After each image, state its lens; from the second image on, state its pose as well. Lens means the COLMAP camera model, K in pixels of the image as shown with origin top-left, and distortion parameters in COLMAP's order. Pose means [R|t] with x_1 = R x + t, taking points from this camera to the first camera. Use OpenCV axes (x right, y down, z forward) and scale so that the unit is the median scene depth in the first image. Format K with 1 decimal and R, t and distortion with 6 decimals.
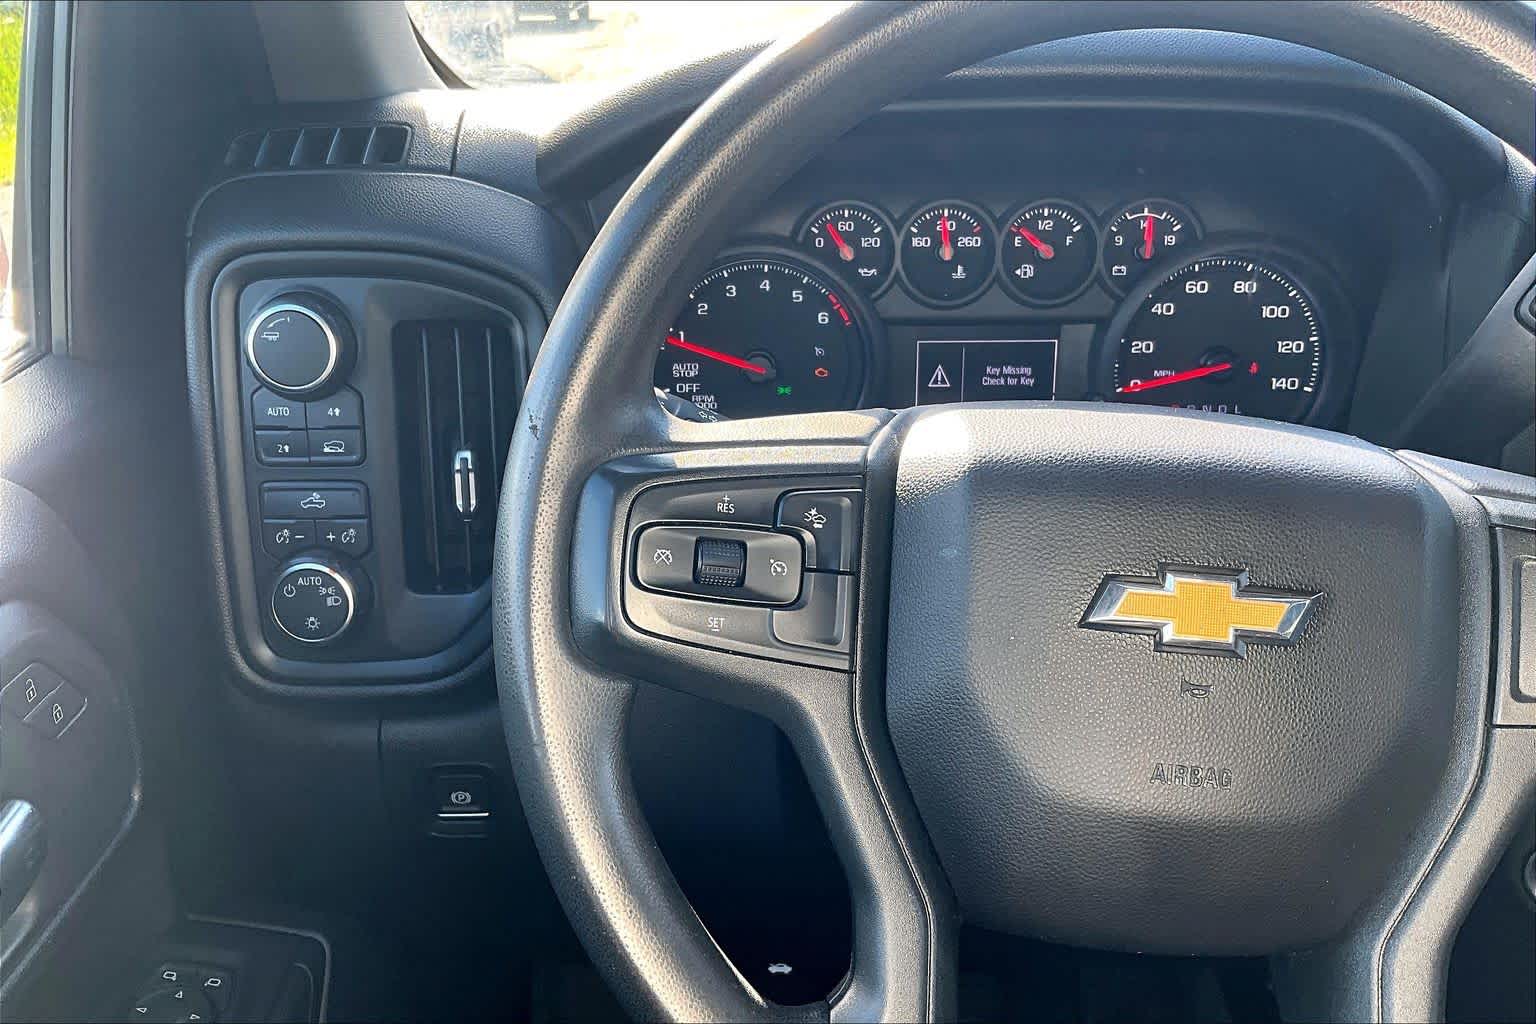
lens RADIAL K [[1253.7, 0, 767.1], [0, 1253.7, 491.7], [0, 0, 1]] dist [0.096050, -0.317422]
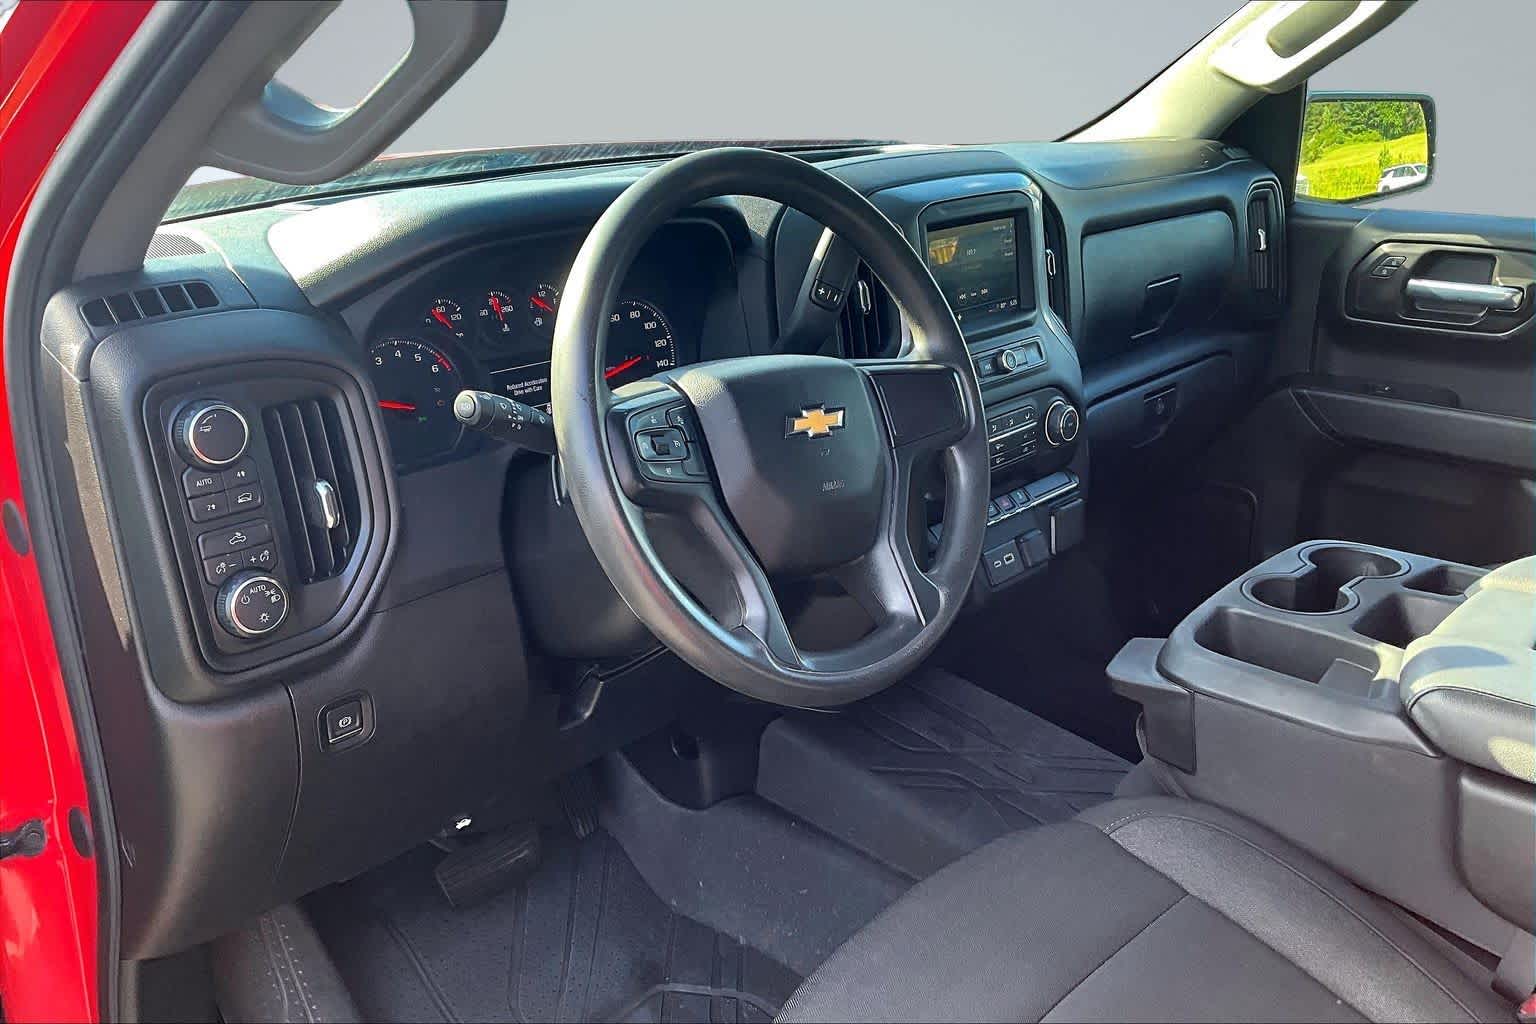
lens RADIAL K [[1253.7, 0, 767.1], [0, 1253.7, 491.7], [0, 0, 1]] dist [0.096050, -0.317422]
pose [[0.694194, -0.231826, 0.681434, -0.792088], [0.265732, 0.962378, 0.056696, 0.030761], [-0.668941, 0.141721, 0.729681, -0.410500]]
